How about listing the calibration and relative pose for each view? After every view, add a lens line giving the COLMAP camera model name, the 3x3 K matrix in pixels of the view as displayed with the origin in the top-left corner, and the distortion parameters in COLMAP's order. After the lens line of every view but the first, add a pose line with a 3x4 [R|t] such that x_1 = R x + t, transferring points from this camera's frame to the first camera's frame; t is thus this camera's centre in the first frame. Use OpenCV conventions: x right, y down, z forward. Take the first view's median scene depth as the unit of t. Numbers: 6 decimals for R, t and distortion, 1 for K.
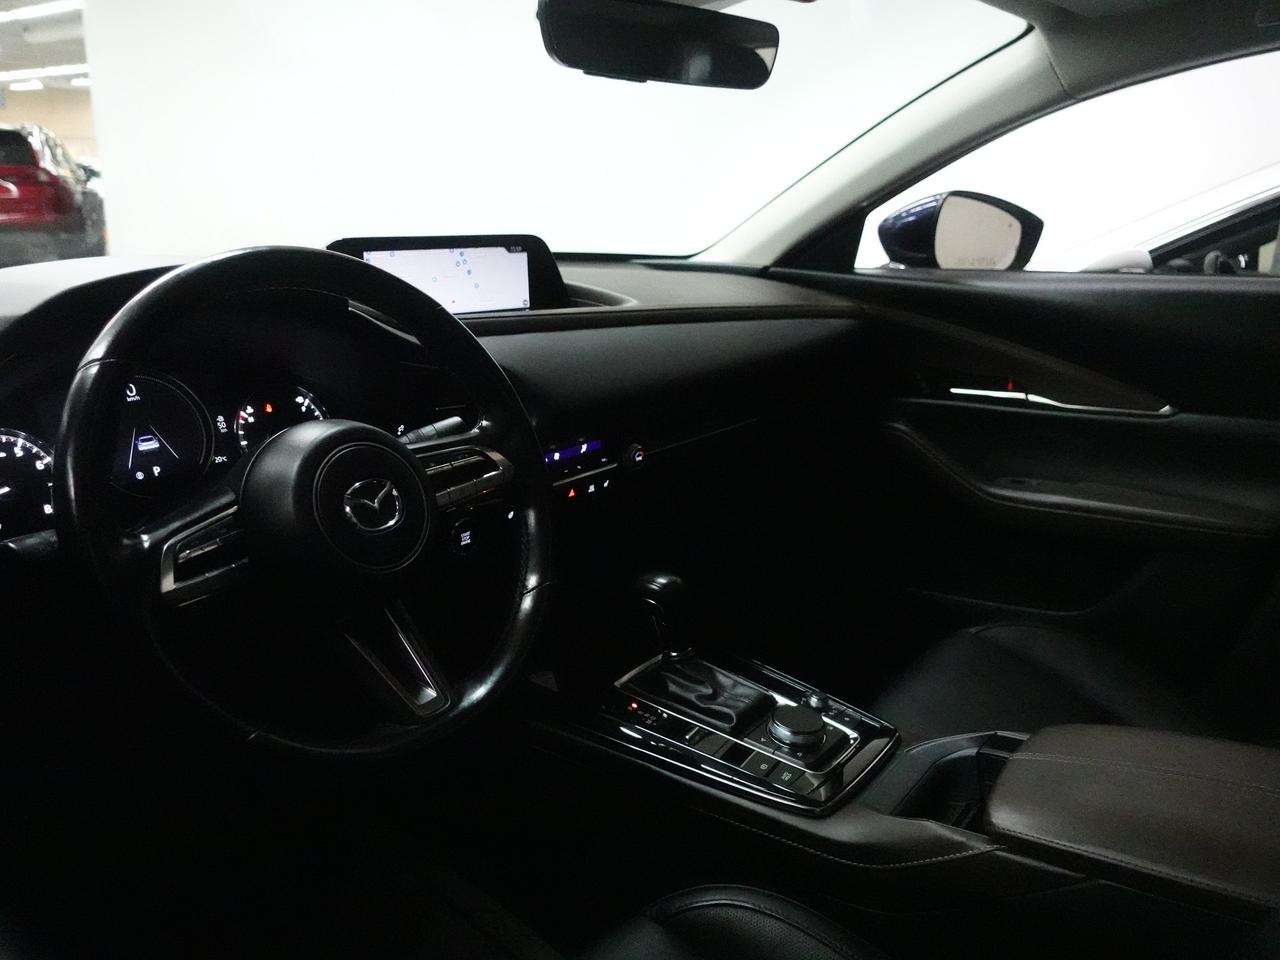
lens RADIAL K [[1119.8, 0, 640.0], [0, 1119.8, 480.0], [0, 0, 1]] dist [-0.036224, 0.006576]
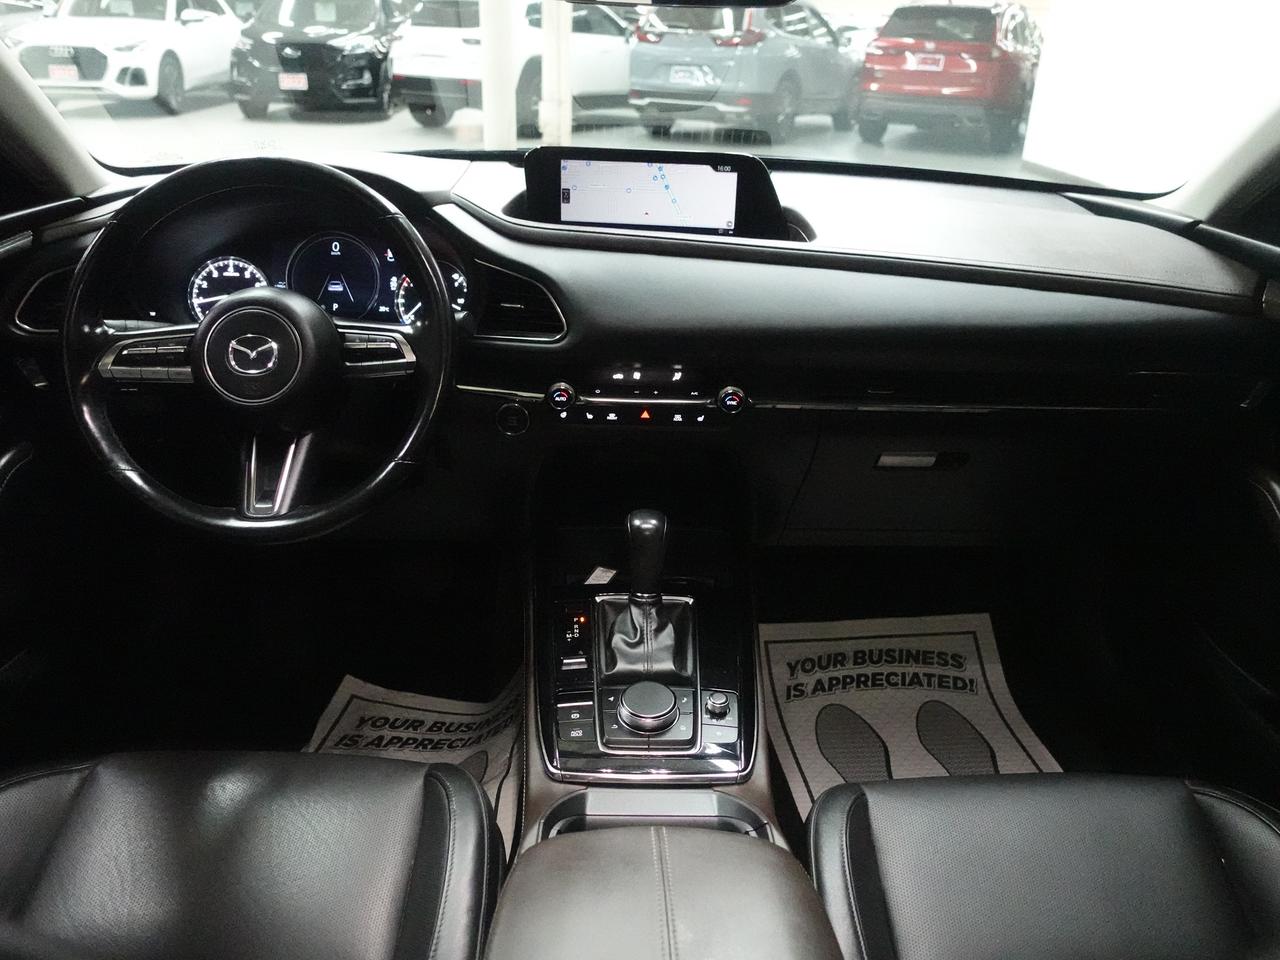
lens RADIAL K [[1119.8, 0, 640.0], [0, 1119.8, 480.0], [0, 0, 1]] dist [-0.036224, 0.006576]
pose [[0.532984, 0.308041, -0.788060, 0.740504], [-0.216537, 0.950017, 0.224899, -0.156470], [0.817948, 0.050776, 0.573046, 0.401263]]
